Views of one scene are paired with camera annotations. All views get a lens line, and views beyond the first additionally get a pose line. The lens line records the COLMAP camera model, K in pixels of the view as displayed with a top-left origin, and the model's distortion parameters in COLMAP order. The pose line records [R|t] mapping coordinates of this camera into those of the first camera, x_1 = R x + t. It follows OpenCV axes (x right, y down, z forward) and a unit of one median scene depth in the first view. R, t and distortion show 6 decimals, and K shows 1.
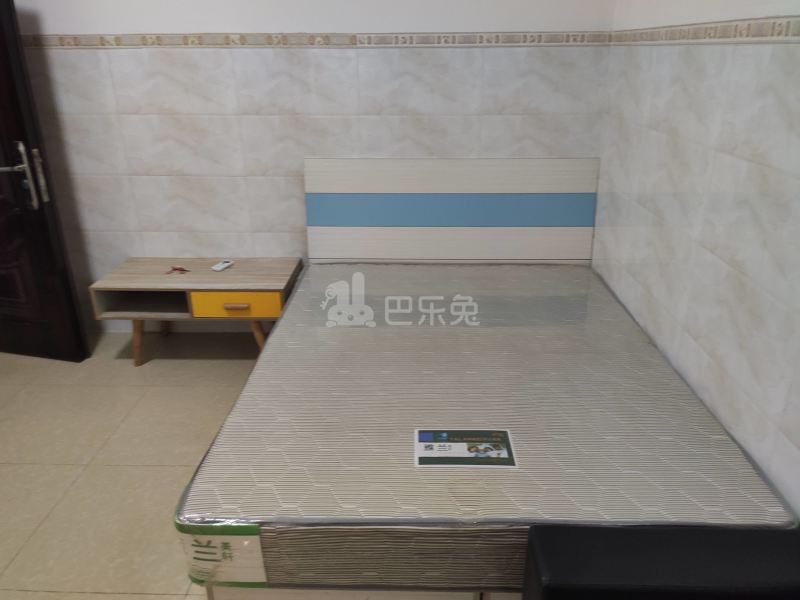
lens RADIAL K [[596.8, 0, 403.9], [0, 596.8, 305.7], [0, 0, 1]] dist [0.057135, -0.078849]
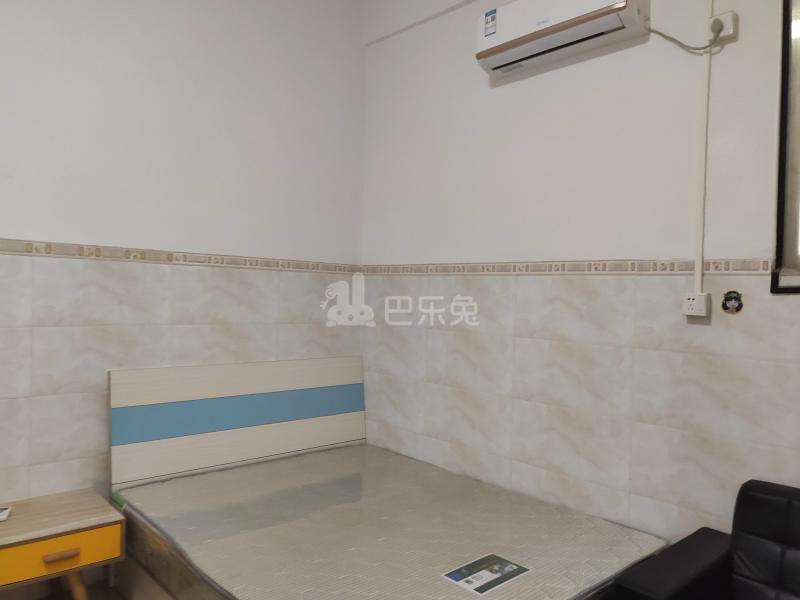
lens RADIAL K [[596.8, 0, 390.6], [0, 596.8, 304.5], [0, 0, 1]] dist [0.057135, -0.078849]
pose [[0.727096, 0.014962, 0.686373, -0.508541], [0.239210, 0.931591, -0.273710, 0.013487], [-0.643514, 0.363201, 0.673777, 0.076113]]
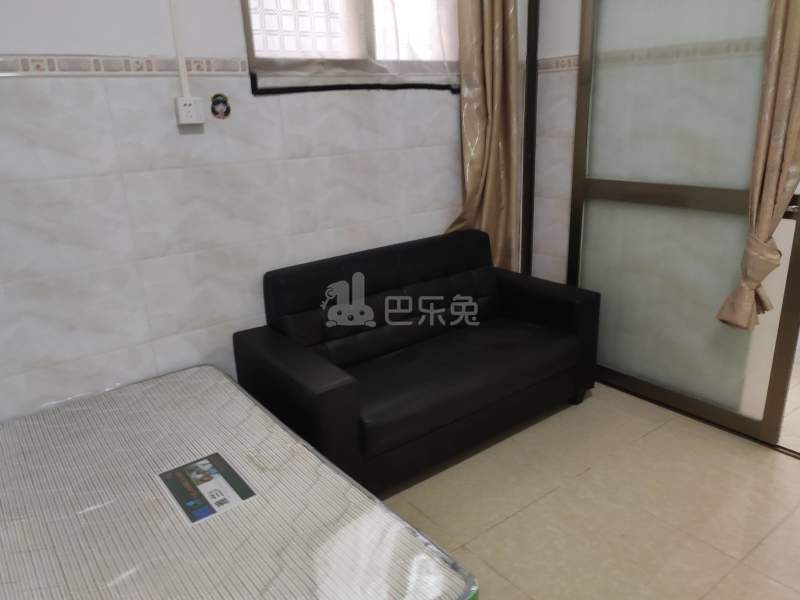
lens RADIAL K [[596.8, 0, 412.0], [0, 596.8, 302.3], [0, 0, 1]] dist [0.057135, -0.078849]
pose [[-0.627693, -0.215355, 0.748080, -0.425835], [0.346491, 0.783245, 0.516209, -0.203898], [-0.697098, 0.583224, -0.417019, 0.590393]]
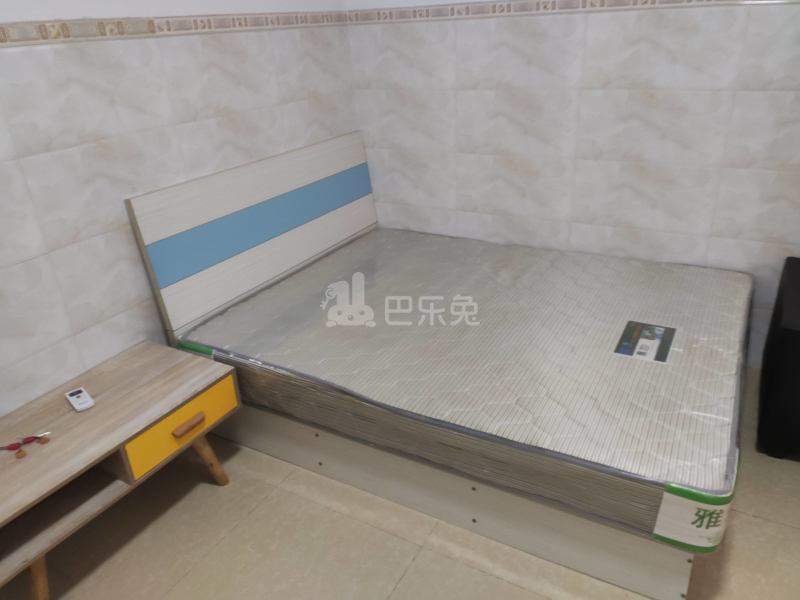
lens RADIAL K [[596.8, 0, 388.8], [0, 596.8, 308.8], [0, 0, 1]] dist [0.057135, -0.078849]
pose [[0.486293, -0.394957, 0.779441, -0.640774], [0.391099, 0.896060, 0.210044, -0.168128], [-0.781384, 0.202696, 0.590215, 0.396275]]
